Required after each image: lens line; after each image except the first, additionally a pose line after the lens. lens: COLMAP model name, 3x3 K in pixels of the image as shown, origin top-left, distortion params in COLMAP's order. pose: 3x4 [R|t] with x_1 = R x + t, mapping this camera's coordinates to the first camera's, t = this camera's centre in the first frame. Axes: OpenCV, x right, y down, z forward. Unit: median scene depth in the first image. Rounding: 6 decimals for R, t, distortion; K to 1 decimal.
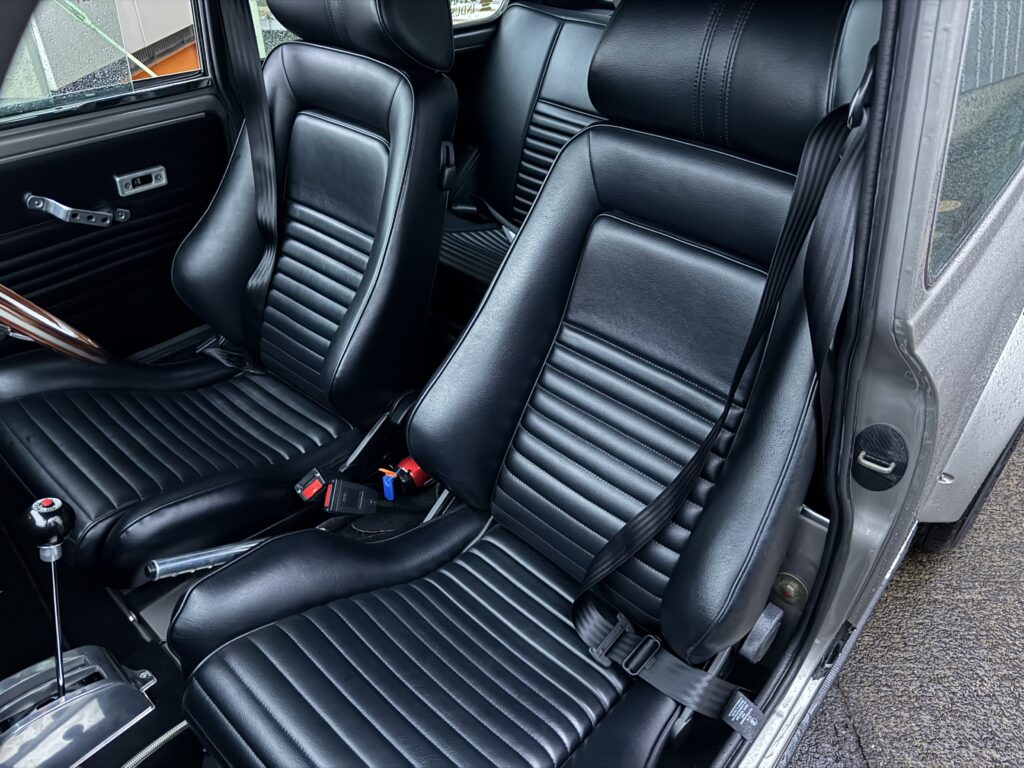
lens RADIAL K [[730.2, 0, 512.0], [0, 730.2, 384.0], [0, 0, 1]] dist [-0.003169, -0.000820]
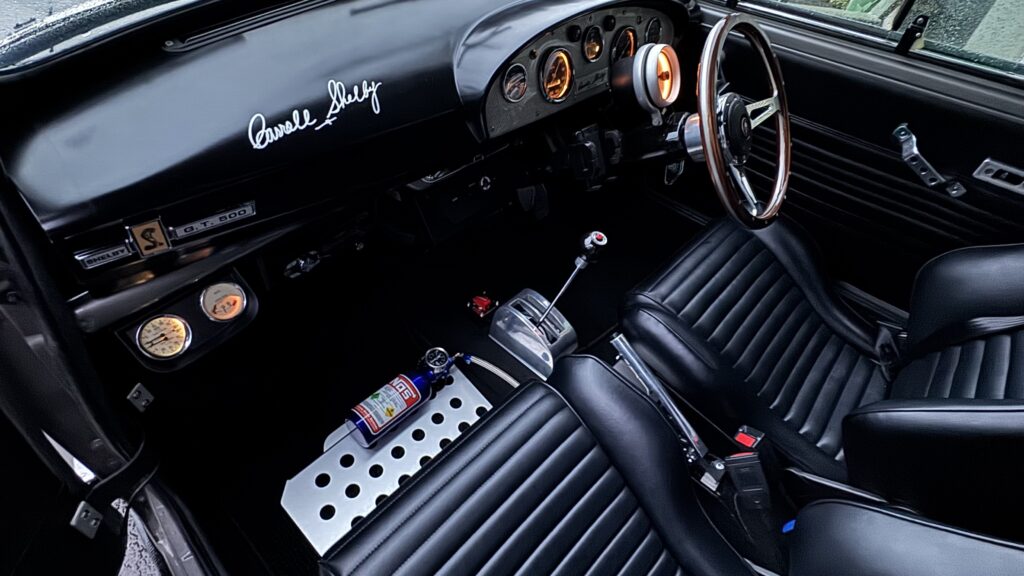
lens RADIAL K [[488.7, 0, 512.0], [0, 488.7, 288.0], [0, 0, 1]] dist [0.012379, -0.000403]
pose [[-0.015348, 0.681410, -0.731741, 0.086916], [-0.667457, 0.537920, 0.514920, -0.099373], [0.744490, 0.496308, 0.446556, 0.292428]]
